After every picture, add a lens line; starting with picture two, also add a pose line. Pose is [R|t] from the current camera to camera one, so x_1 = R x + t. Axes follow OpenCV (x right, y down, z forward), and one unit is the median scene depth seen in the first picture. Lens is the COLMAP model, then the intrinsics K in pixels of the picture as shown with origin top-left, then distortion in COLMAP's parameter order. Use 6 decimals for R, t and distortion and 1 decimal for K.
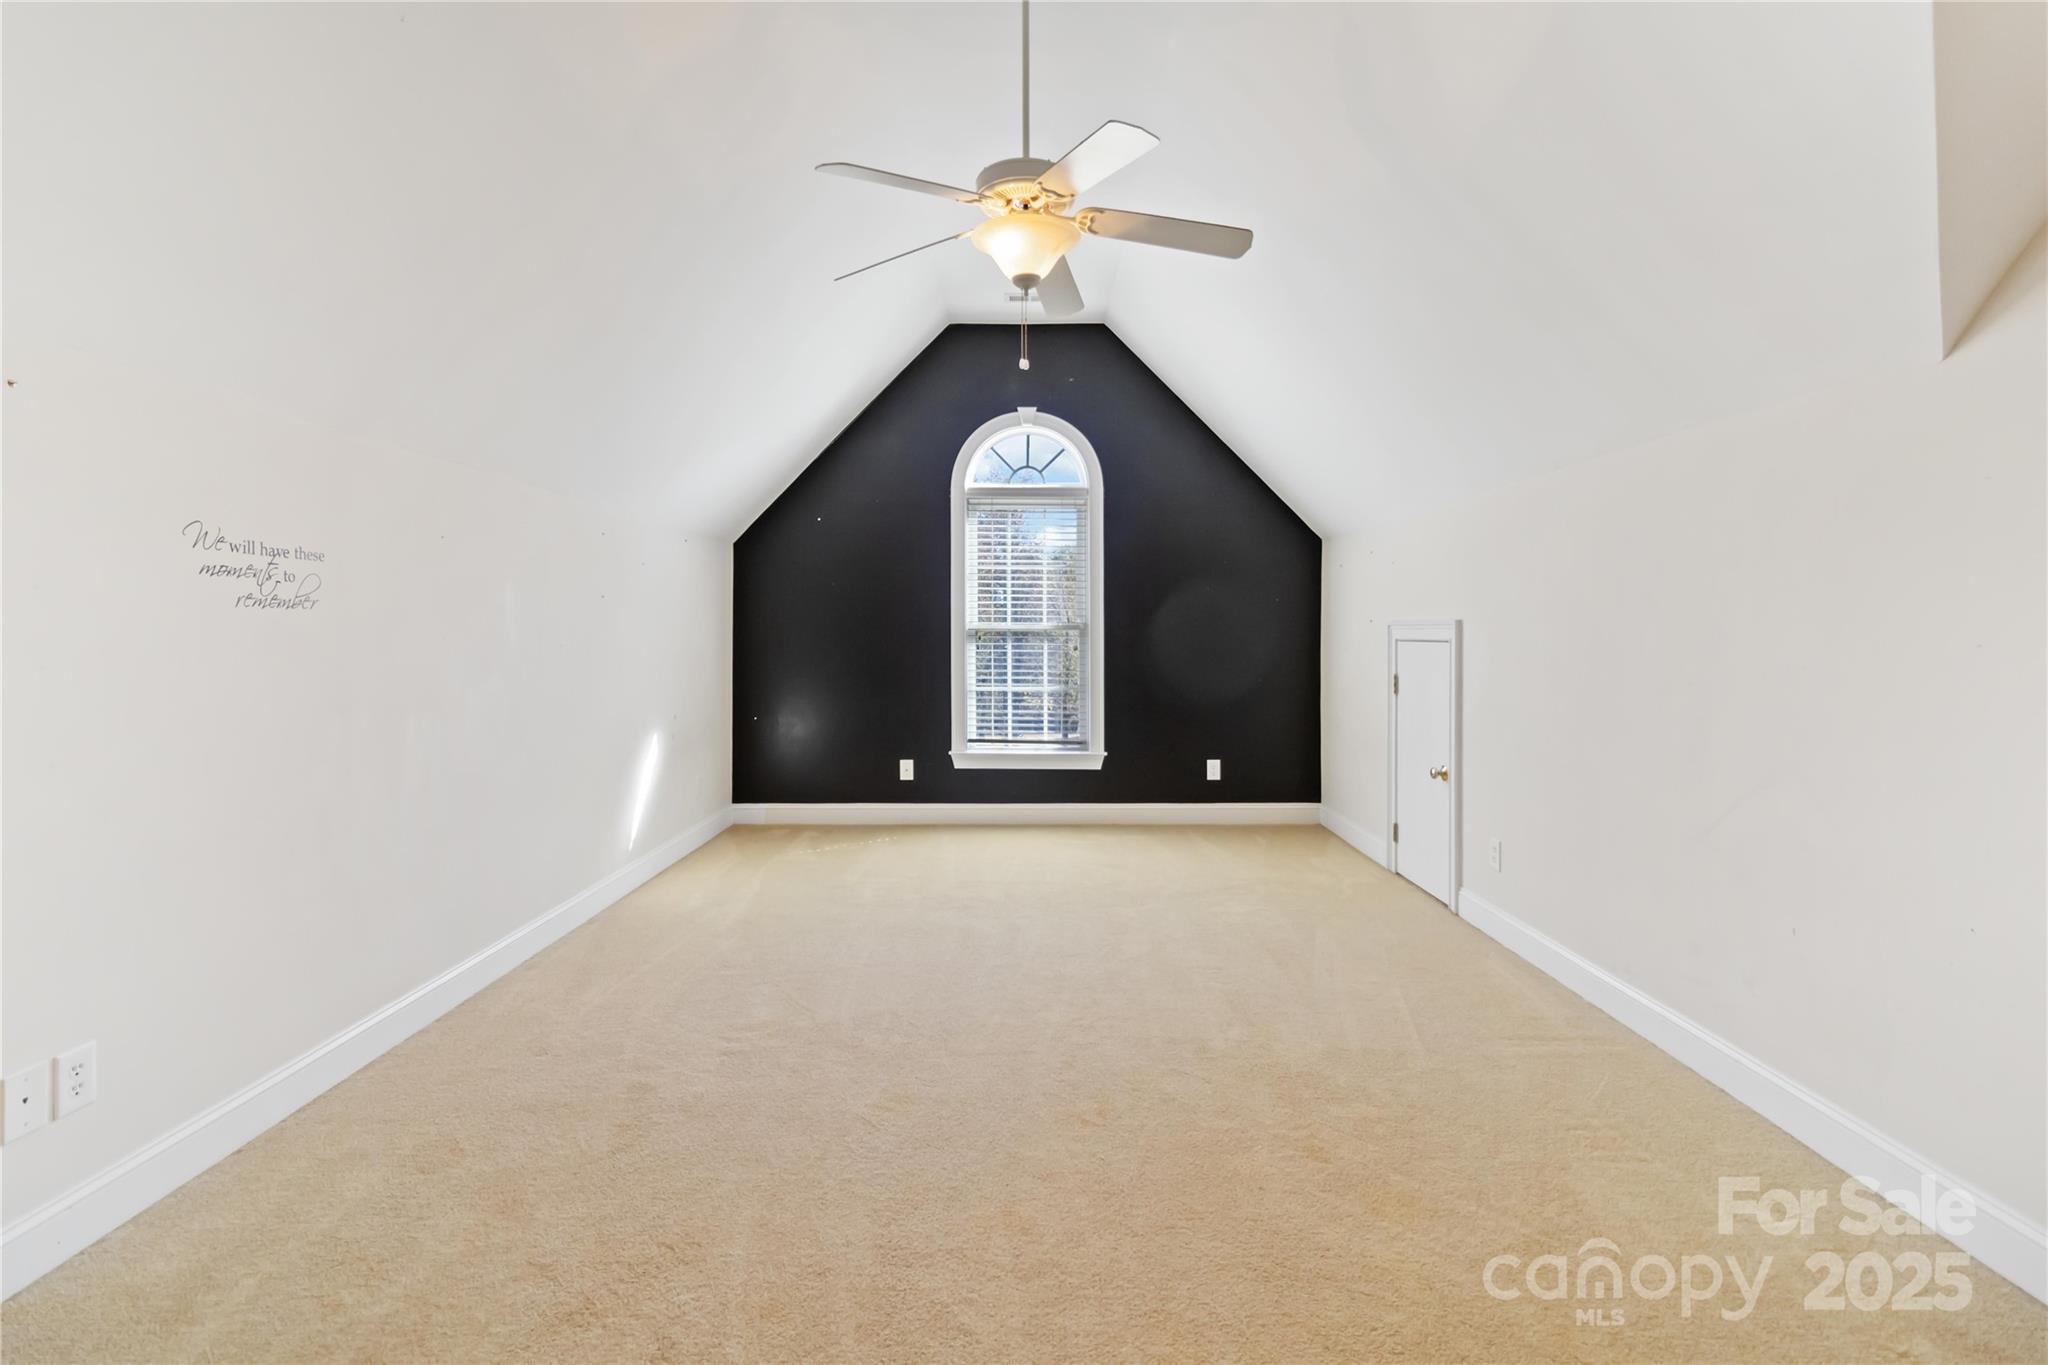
lens RADIAL K [[964.9, 0, 1023.8], [0, 964.9, 598.7], [0, 0, 1]] dist [0.000657, -0.000876]
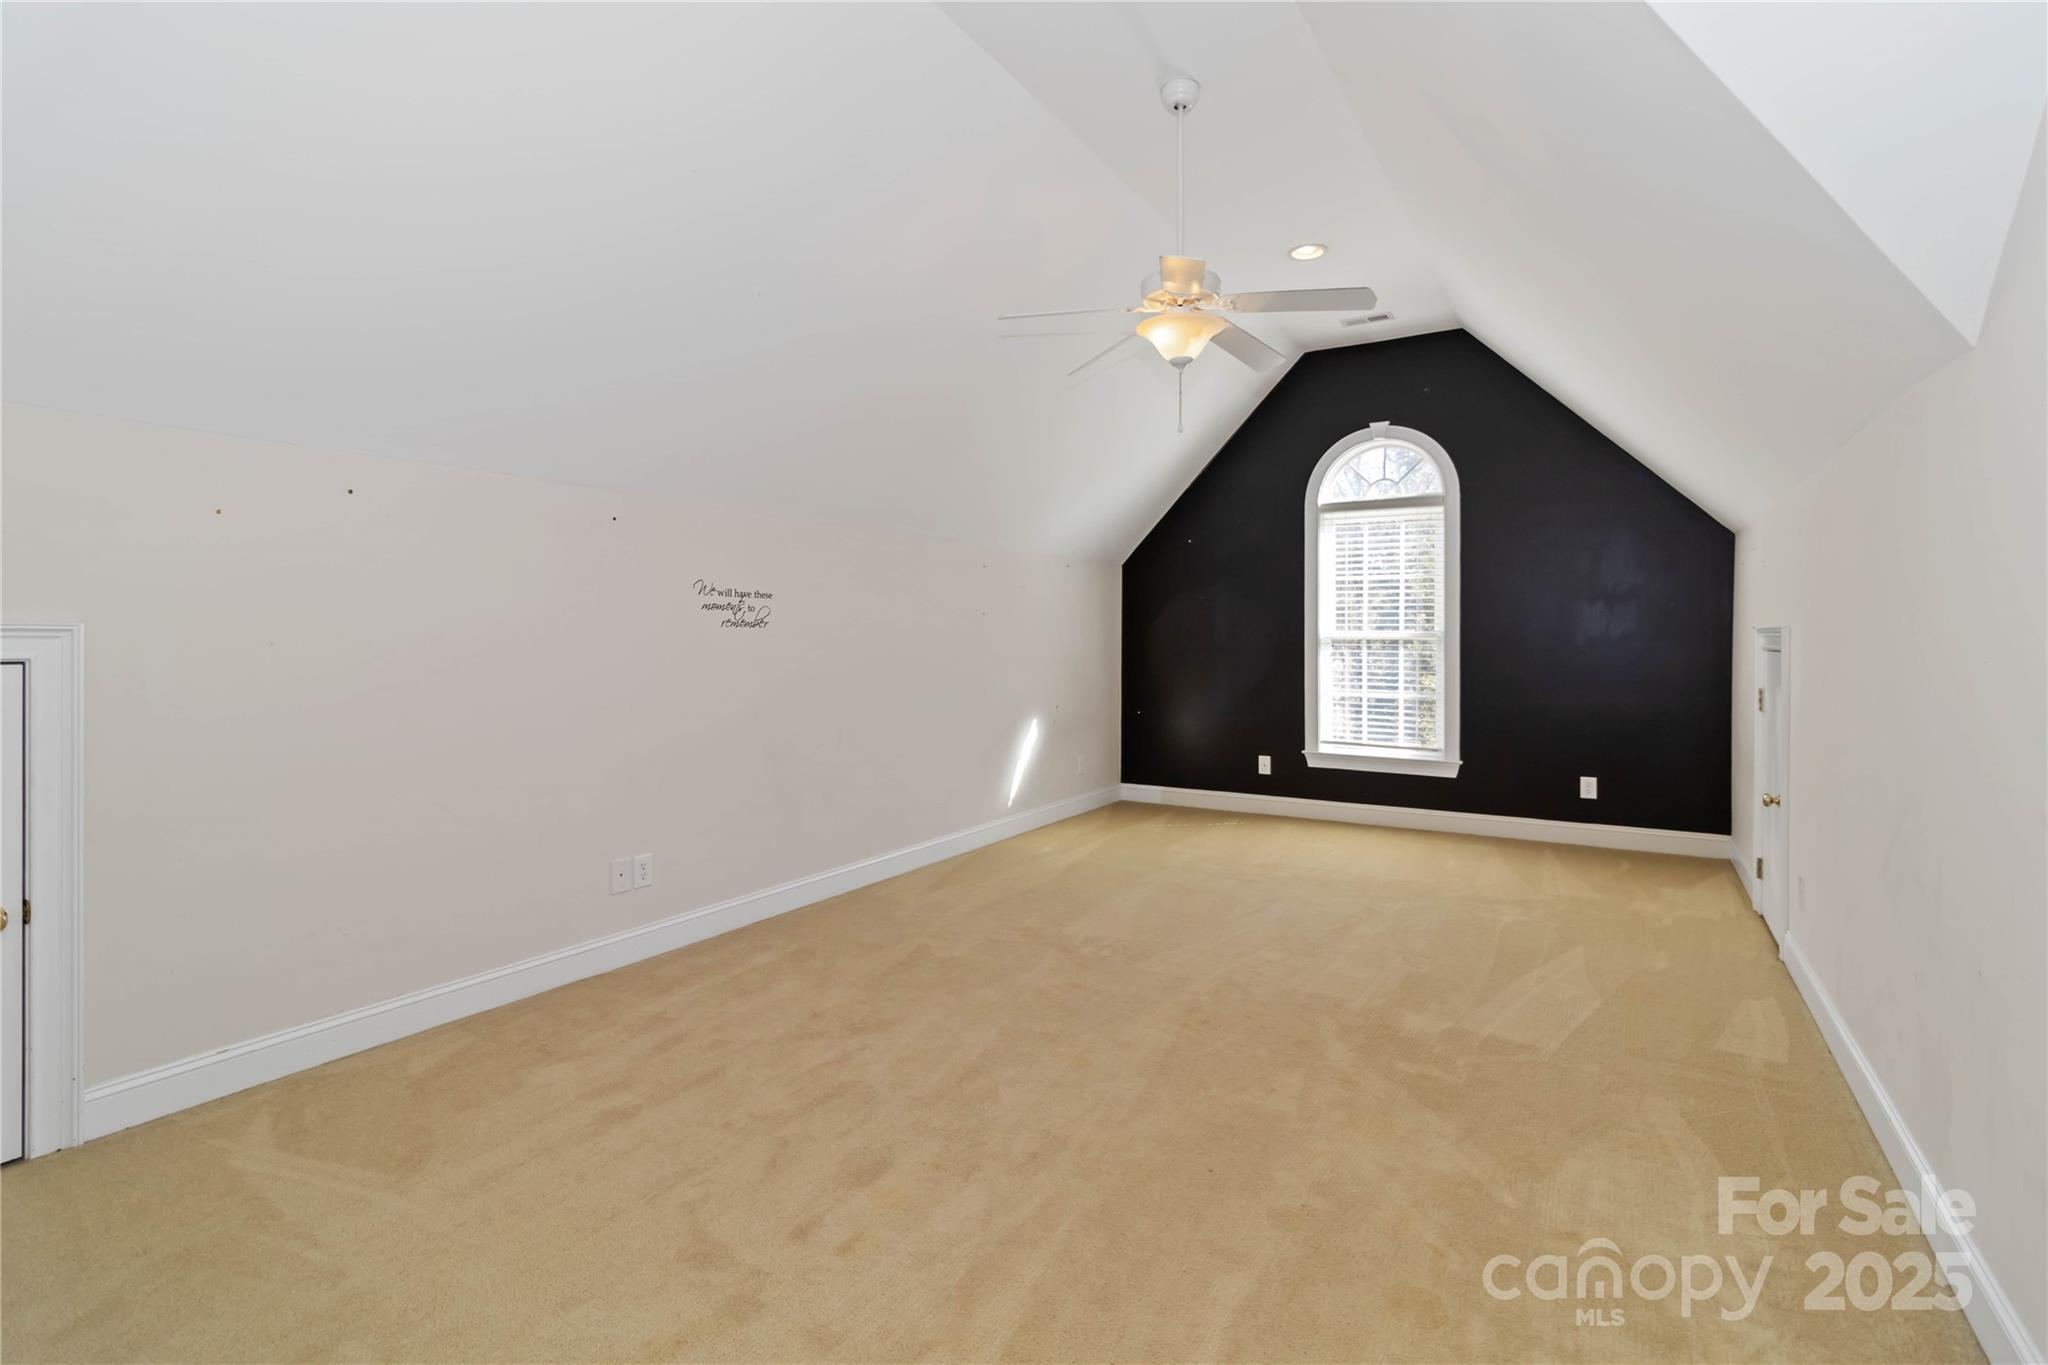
lens RADIAL K [[964.9, 0, 1023.8], [0, 964.9, 598.7], [0, 0, 1]] dist [0.000657, -0.000876]
pose [[0.851161, -0.021023, -0.524483, 0.225582], [0.018139, 0.999779, -0.010638, -0.005633], [0.524591, -0.000459, 0.851354, -0.081766]]
